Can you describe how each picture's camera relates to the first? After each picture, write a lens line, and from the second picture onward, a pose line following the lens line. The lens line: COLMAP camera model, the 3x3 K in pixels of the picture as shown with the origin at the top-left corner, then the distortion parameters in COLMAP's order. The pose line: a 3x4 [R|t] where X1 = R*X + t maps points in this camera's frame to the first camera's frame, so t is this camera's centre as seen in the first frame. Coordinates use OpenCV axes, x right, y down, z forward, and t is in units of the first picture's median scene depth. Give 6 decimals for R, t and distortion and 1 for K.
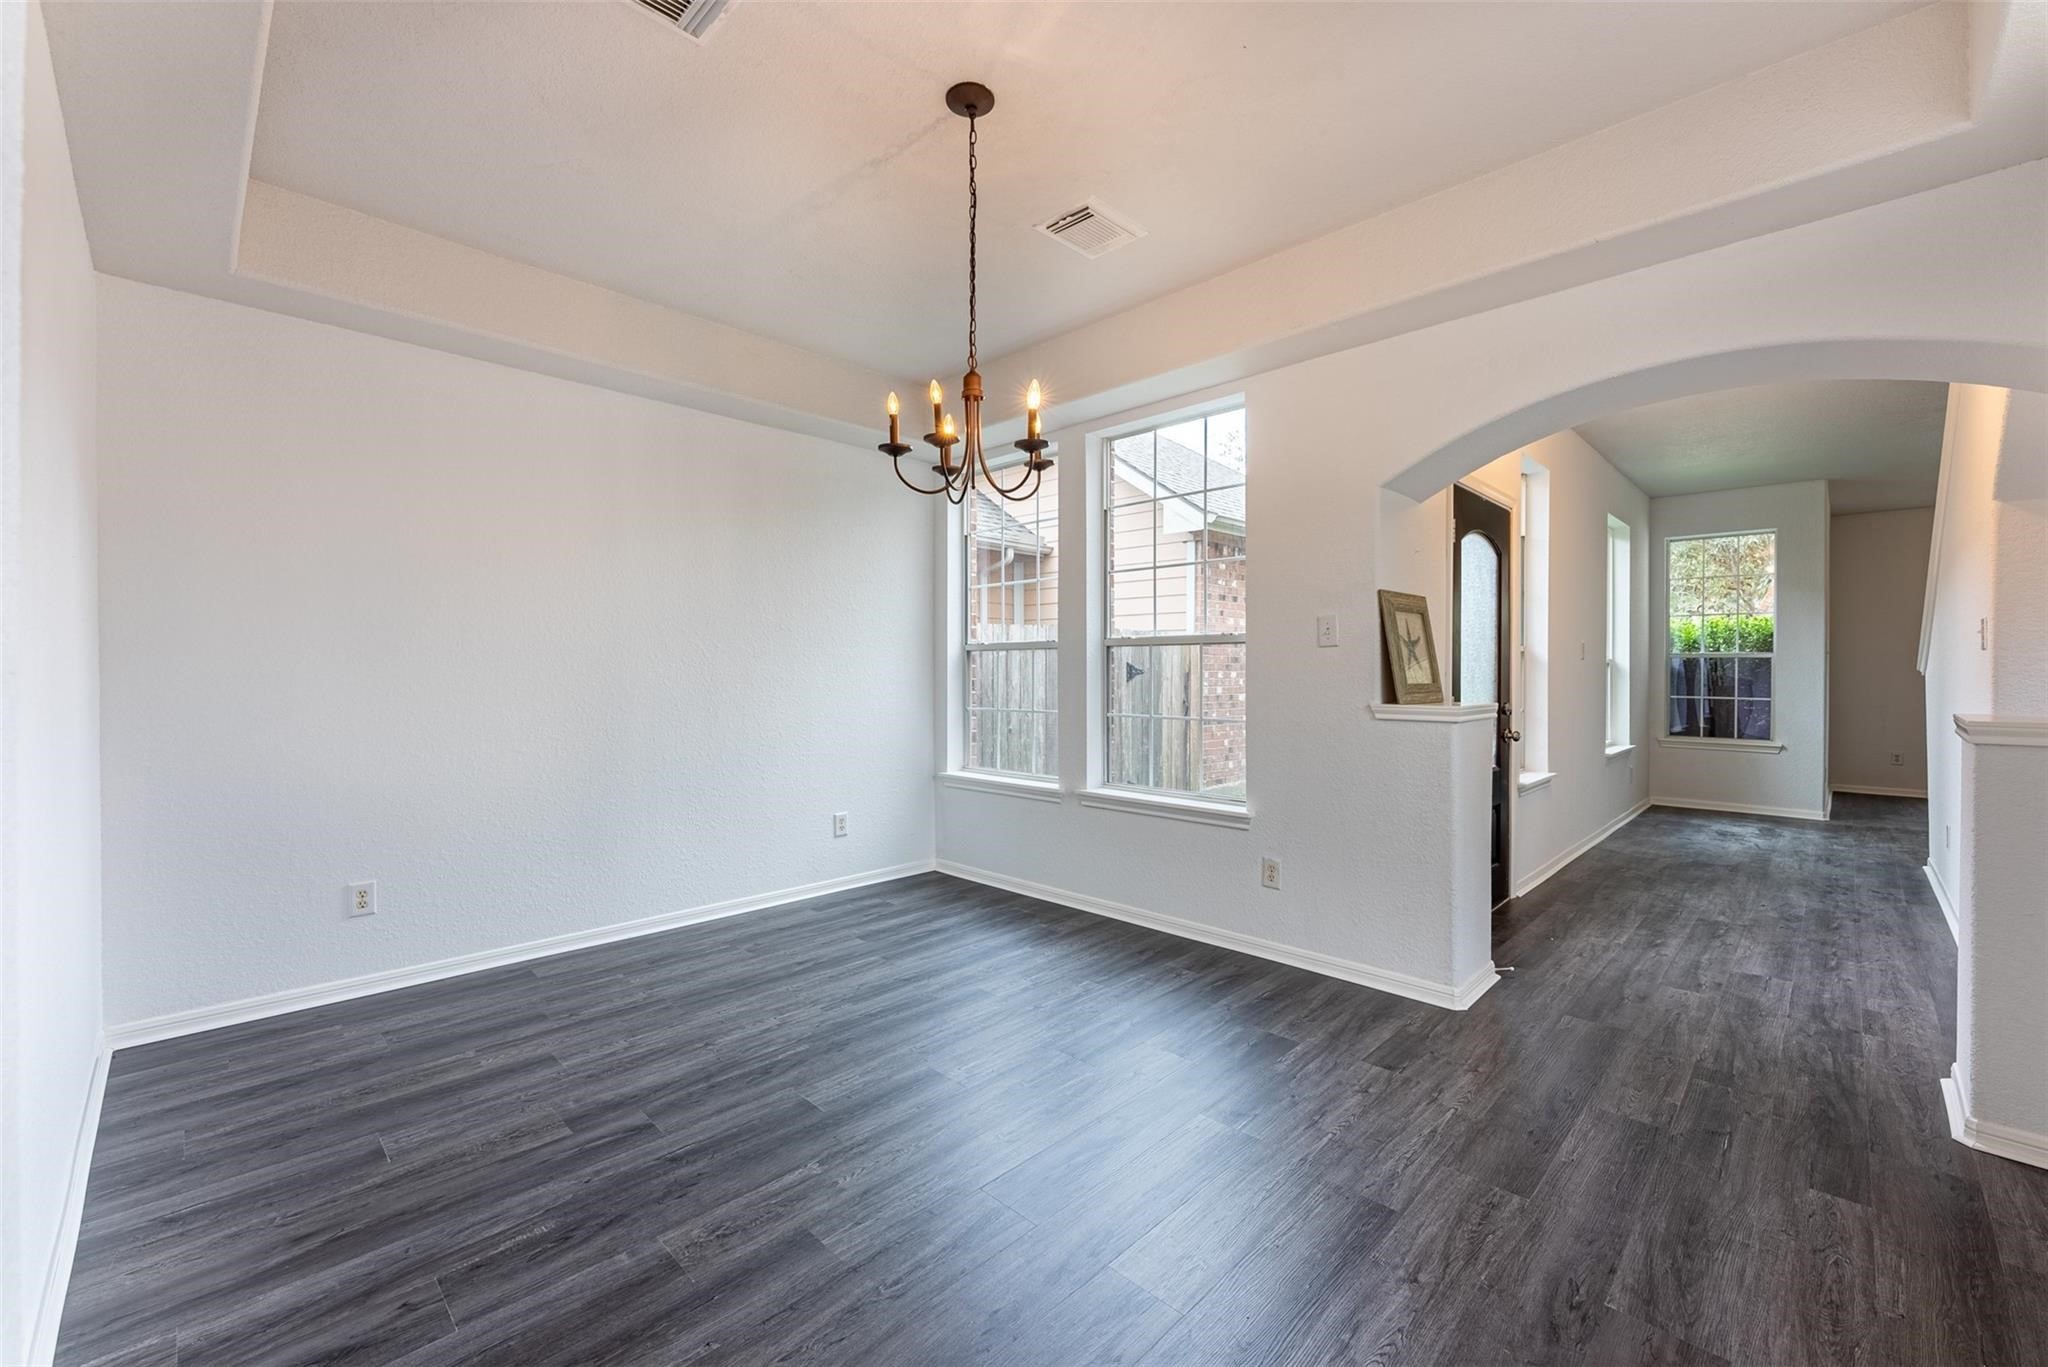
lens RADIAL K [[832.9, 0, 1024.0], [0, 832.9, 683.5], [0, 0, 1]] dist [0.000575, 0.000120]
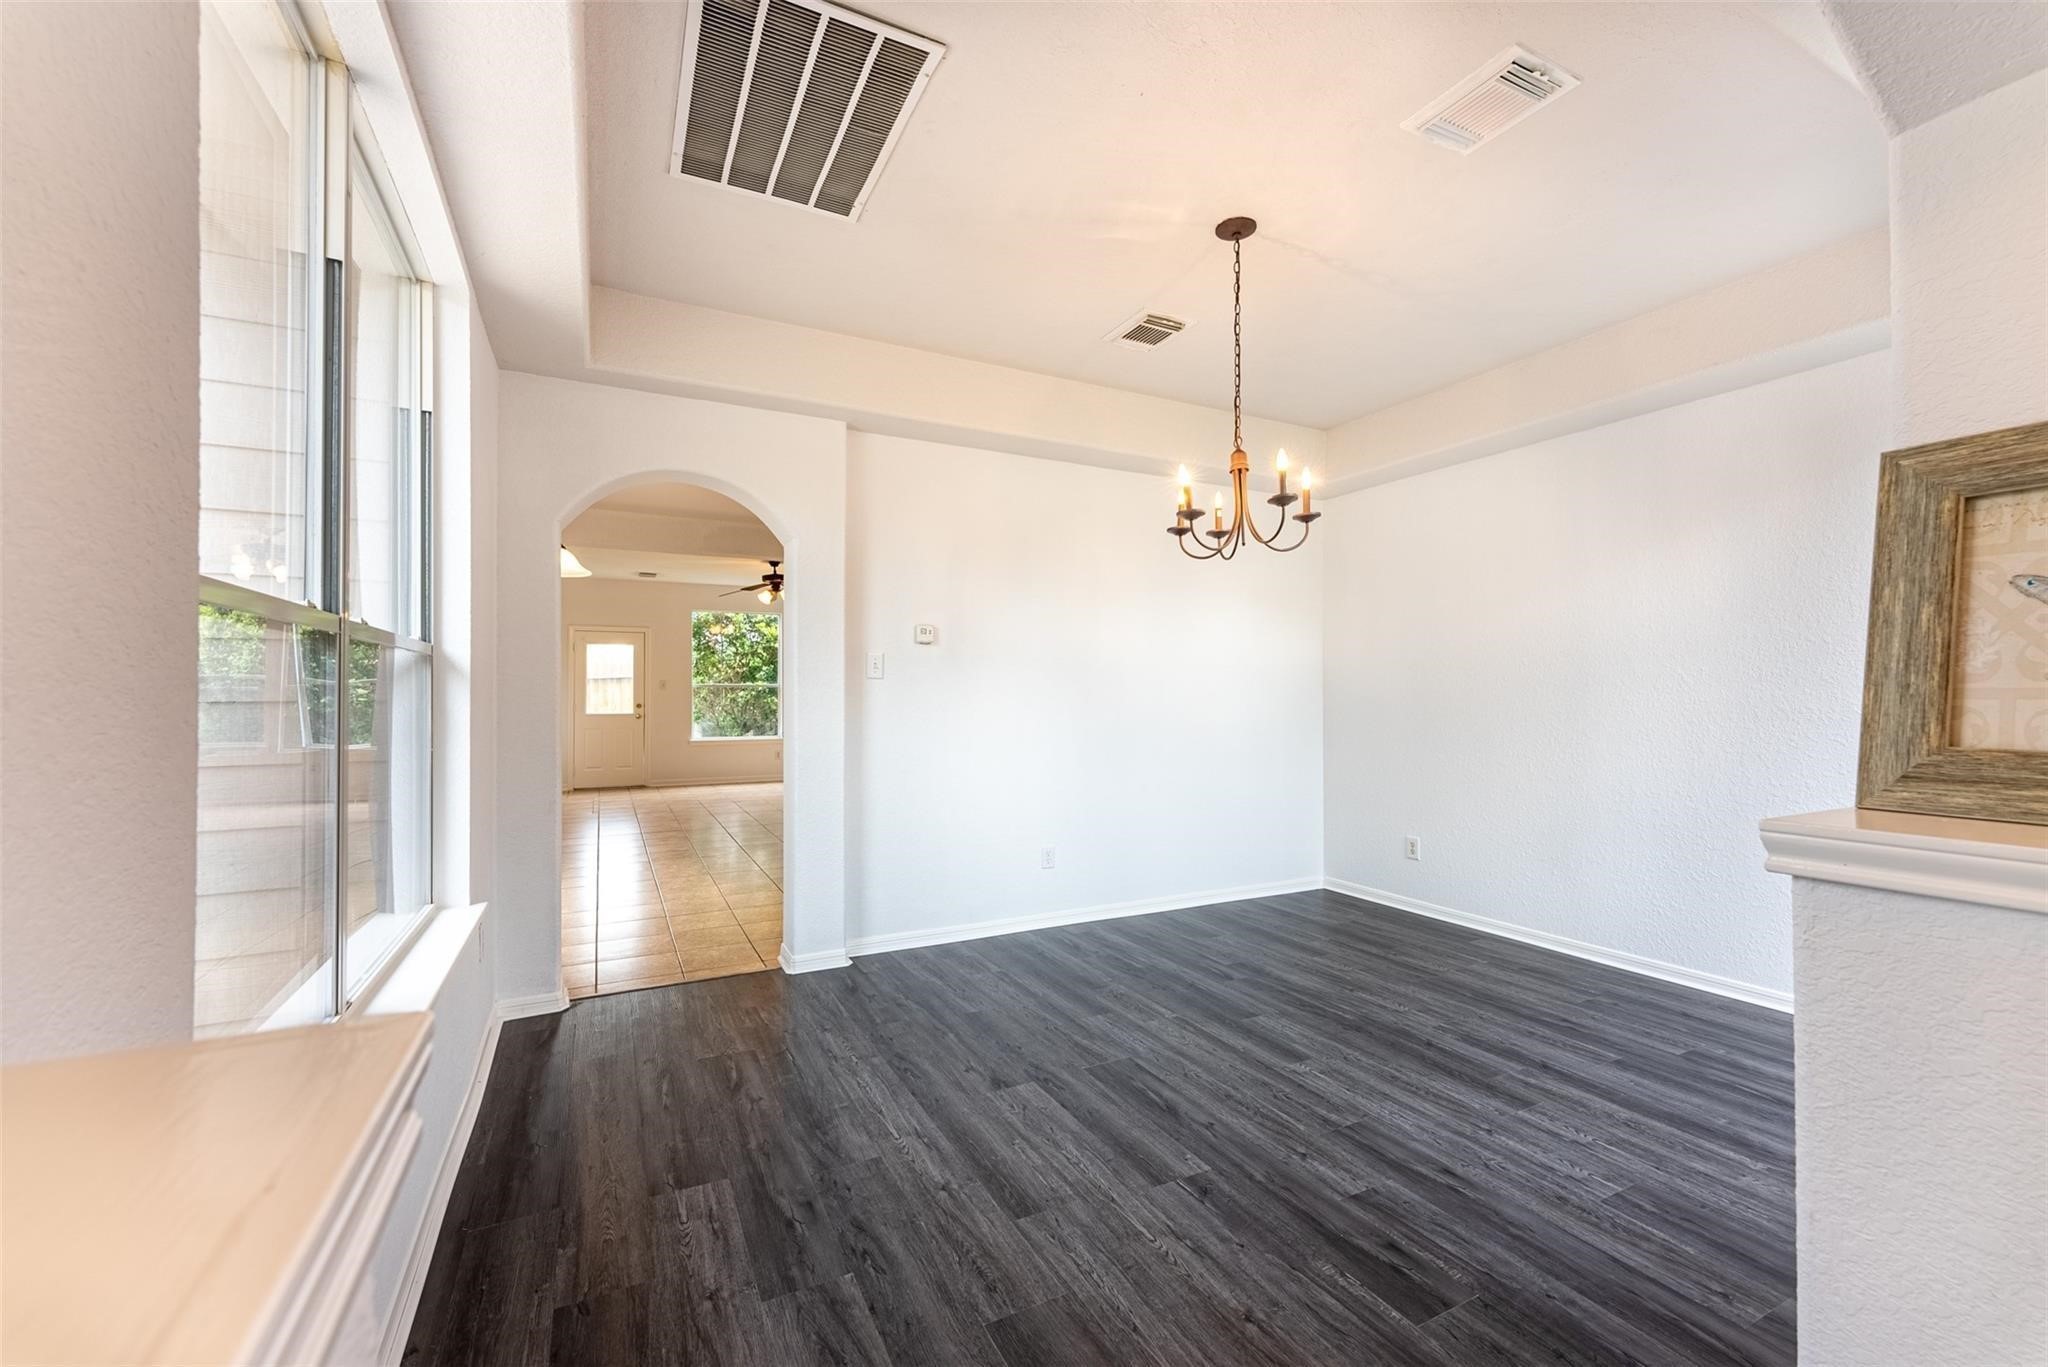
lens RADIAL K [[828.0, 0, 1018.5], [0, 828.0, 685.2], [0, 0, 1]] dist [-0.000032, 0.000300]
pose [[-0.321919, -0.012312, -0.946687, 0.941524], [-0.015521, 0.999850, -0.007726, -0.014985], [0.946640, 0.012206, -0.322062, 0.873383]]
